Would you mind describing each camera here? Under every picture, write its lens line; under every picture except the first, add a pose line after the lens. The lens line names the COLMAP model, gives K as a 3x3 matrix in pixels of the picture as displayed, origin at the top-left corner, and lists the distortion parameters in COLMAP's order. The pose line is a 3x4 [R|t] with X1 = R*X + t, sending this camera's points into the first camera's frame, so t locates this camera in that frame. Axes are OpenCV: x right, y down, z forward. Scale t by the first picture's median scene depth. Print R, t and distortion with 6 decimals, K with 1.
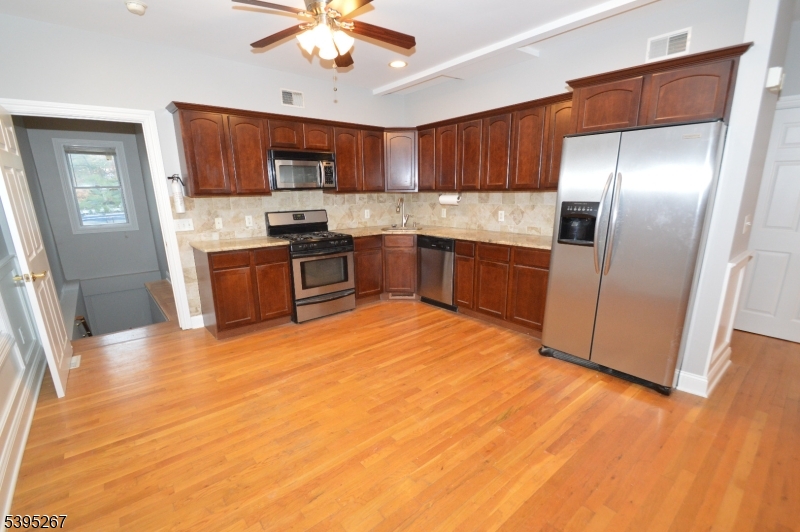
lens RADIAL K [[355.7, 0, 392.7], [0, 355.7, 277.2], [0, 0, 1]] dist [0.011504, -0.014239]
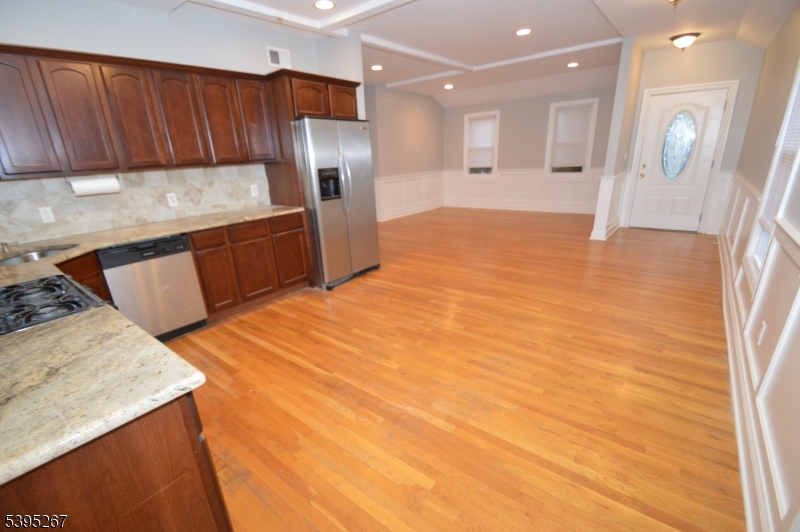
lens RADIAL K [[355.7, 0, 392.7], [0, 355.7, 277.2], [0, 0, 1]] dist [0.011504, -0.014239]
pose [[-0.199013, -0.296622, 0.934028, -0.791400], [0.282260, 0.895356, 0.344481, -0.197799], [-0.938469, 0.332195, -0.094463, 0.864873]]
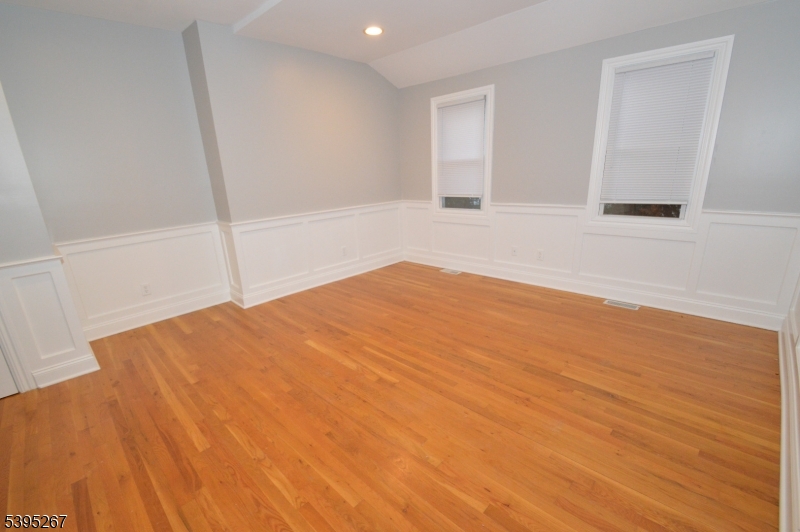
lens RADIAL K [[355.7, 0, 392.7], [0, 355.7, 277.2], [0, 0, 1]] dist [0.011504, -0.014239]
pose [[-0.101963, -0.274754, 0.956093, 0.440812], [0.284950, 0.912763, 0.292690, -0.025244], [-0.953104, 0.302282, -0.014777, 0.073005]]
